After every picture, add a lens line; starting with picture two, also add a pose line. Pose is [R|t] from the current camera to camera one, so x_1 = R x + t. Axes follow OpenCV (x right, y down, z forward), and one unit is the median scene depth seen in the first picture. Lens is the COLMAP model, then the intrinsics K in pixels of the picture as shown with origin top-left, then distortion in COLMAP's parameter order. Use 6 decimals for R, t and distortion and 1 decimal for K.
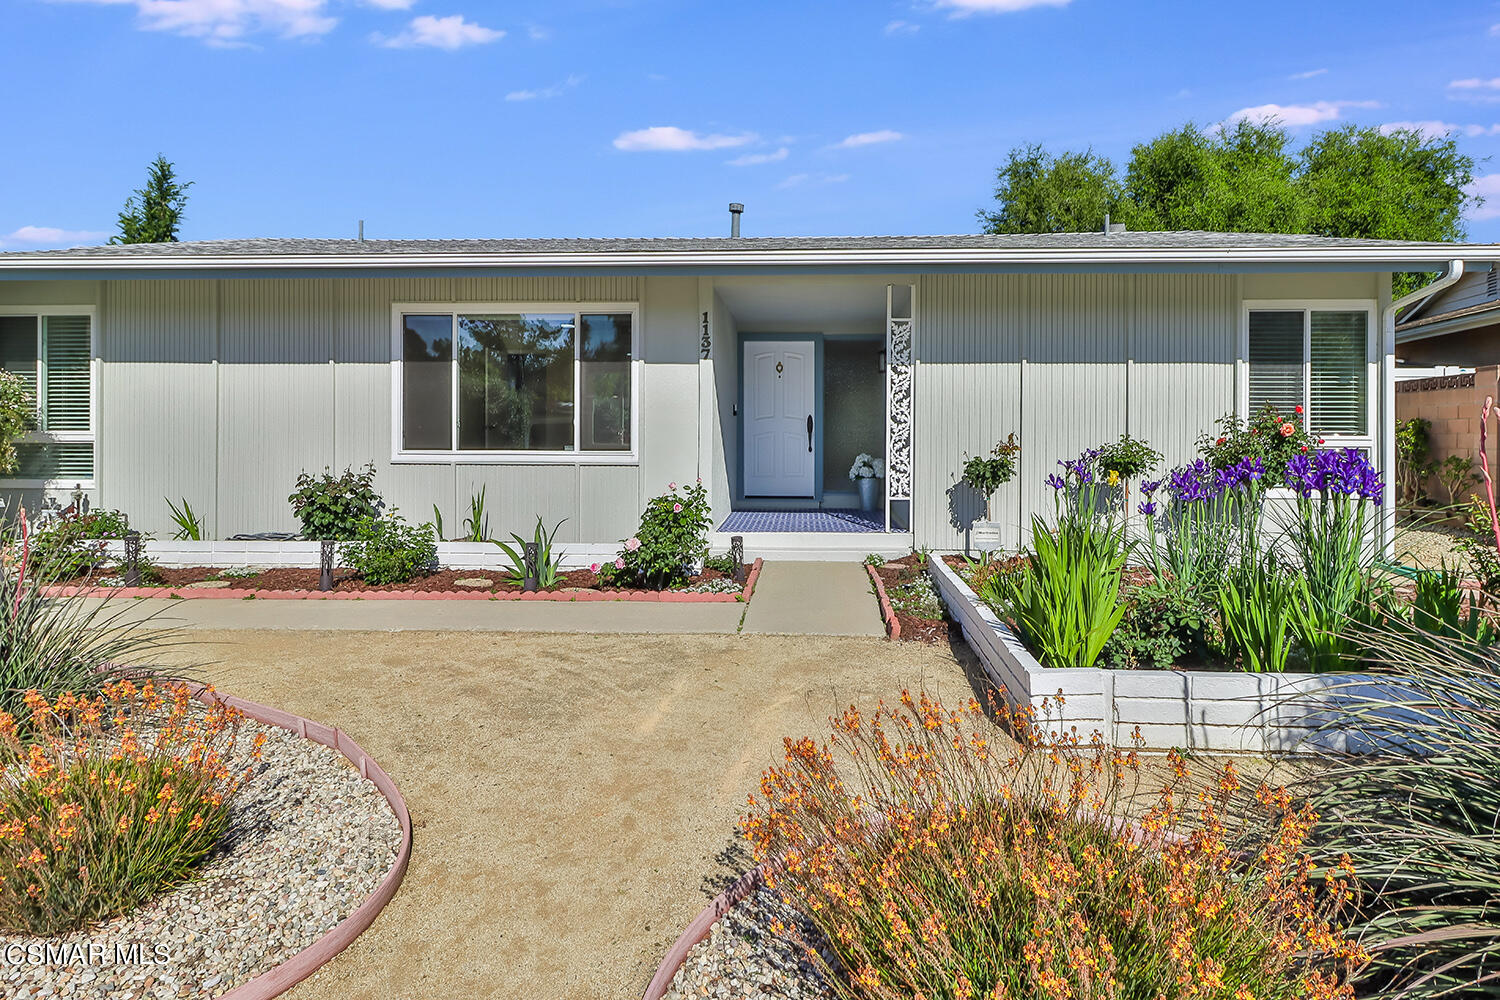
lens RADIAL K [[903.4, 0, 756.0], [0, 903.4, 442.8], [0, 0, 1]] dist [0.002687, -0.000052]
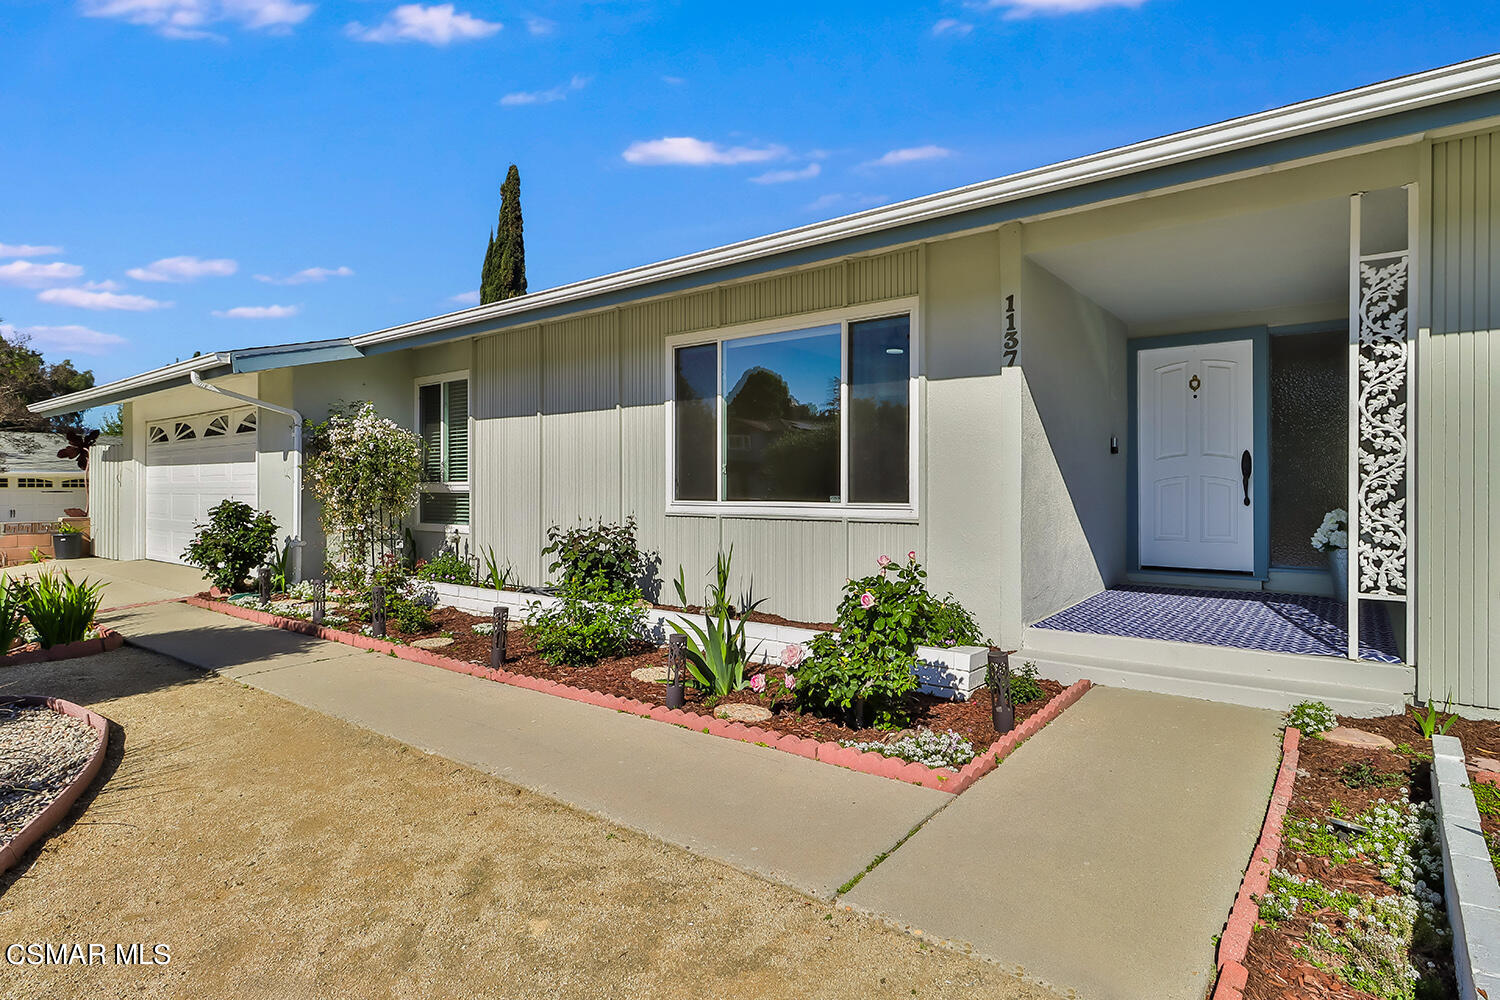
lens RADIAL K [[776.5, 0, 768.9], [0, 776.5, 489.9], [0, 0, 1]] dist [0.000041, 0.000161]
pose [[0.829758, -0.002838, -0.558116, 0.115302], [0.001006, 0.999993, -0.003588, 0.000418], [0.558123, 0.002415, 0.829755, 0.426322]]
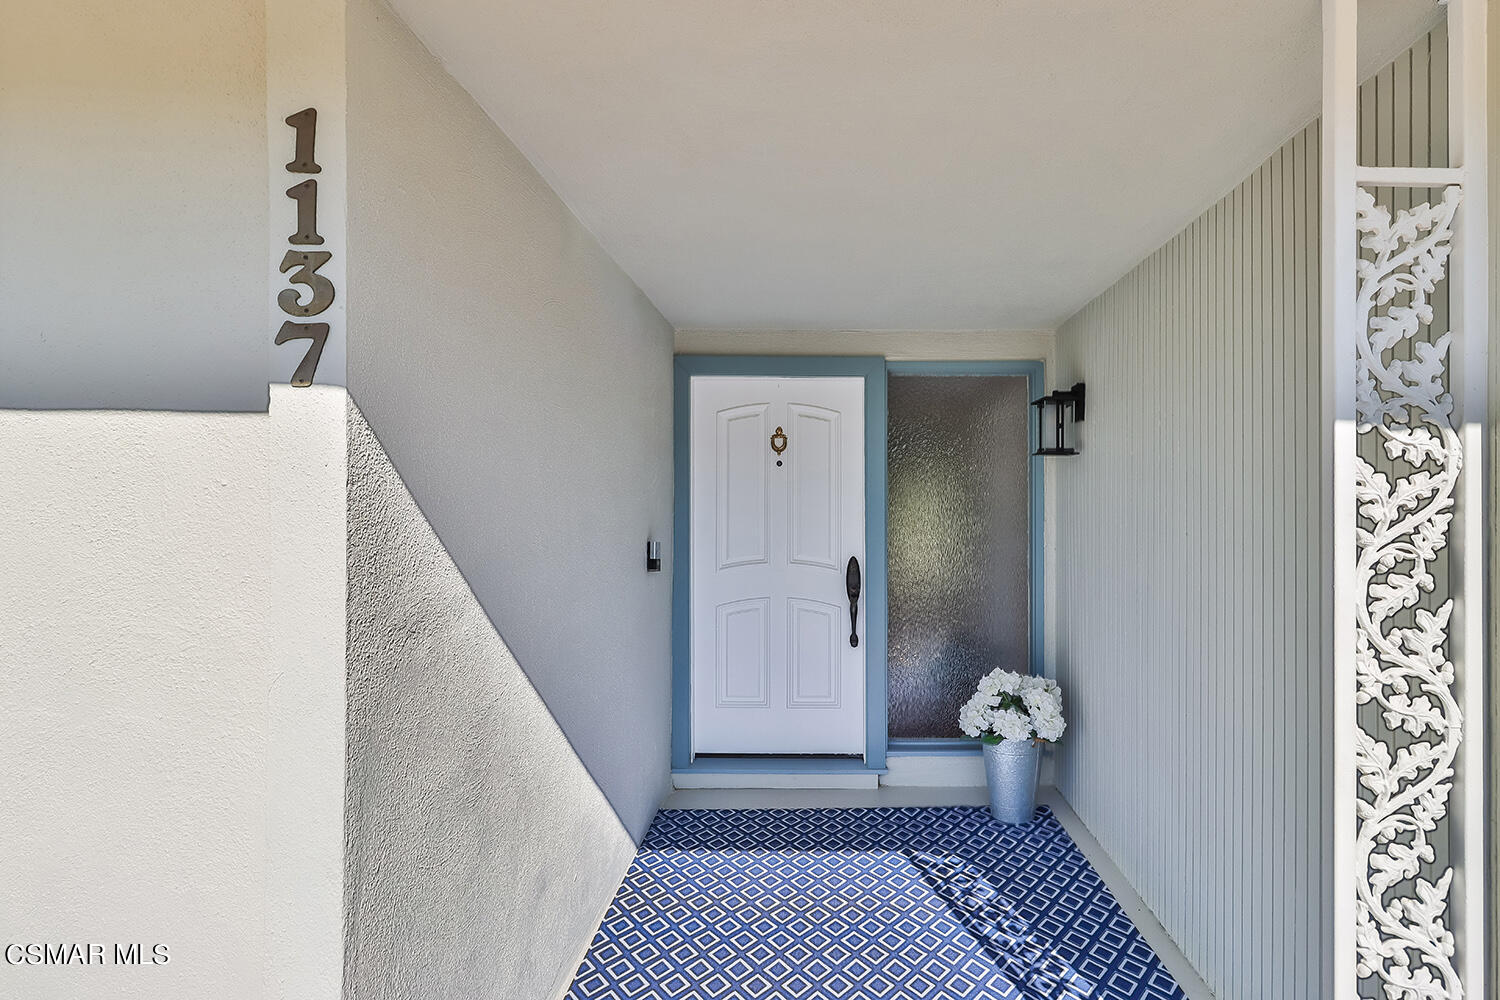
lens RADIAL K [[792.8, 0, 831.4], [0, 792.8, 502.7], [0, 0, 1]] dist [-0.000687, -0.000166]
pose [[0.997689, -0.001010, 0.067940, 0.033357], [0.001690, 0.999949, -0.009962, -0.068430], [-0.067926, 0.010054, 0.997640, 0.844119]]
